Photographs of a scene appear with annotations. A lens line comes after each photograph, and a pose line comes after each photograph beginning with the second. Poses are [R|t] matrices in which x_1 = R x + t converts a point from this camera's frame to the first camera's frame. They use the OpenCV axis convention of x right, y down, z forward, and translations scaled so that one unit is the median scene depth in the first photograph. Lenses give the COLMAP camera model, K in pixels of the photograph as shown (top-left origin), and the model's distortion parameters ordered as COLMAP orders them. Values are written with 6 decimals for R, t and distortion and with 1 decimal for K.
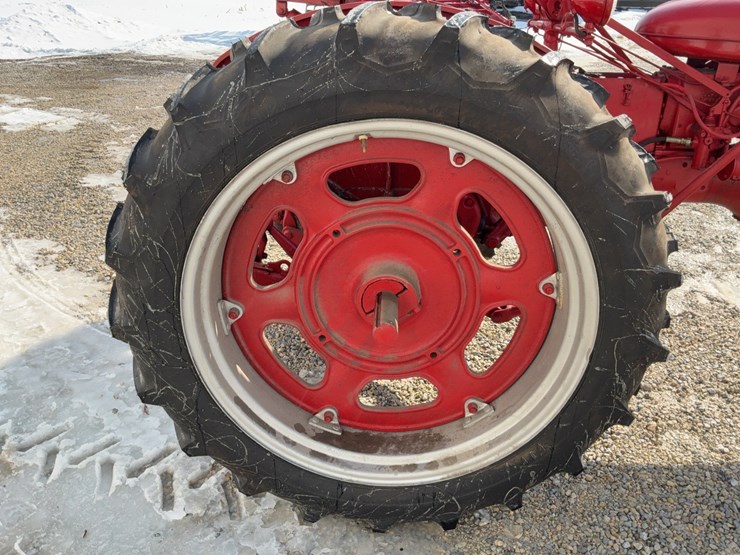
lens RADIAL K [[605.7, 0, 370.0], [0, 605.7, 277.5], [0, 0, 1]] dist [0.101922, -0.198028]
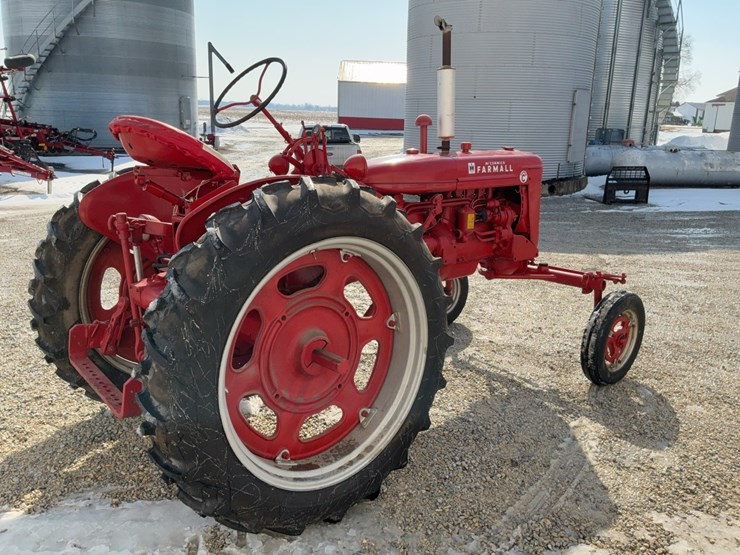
lens RADIAL K [[605.7, 0, 370.0], [0, 605.7, 277.5], [0, 0, 1]] dist [0.101922, -0.198028]
pose [[0.729790, -0.162075, 0.664183, -0.842908], [0.295551, 0.950816, -0.092726, 0.033440], [-0.616487, 0.263971, 0.741797, -0.265101]]
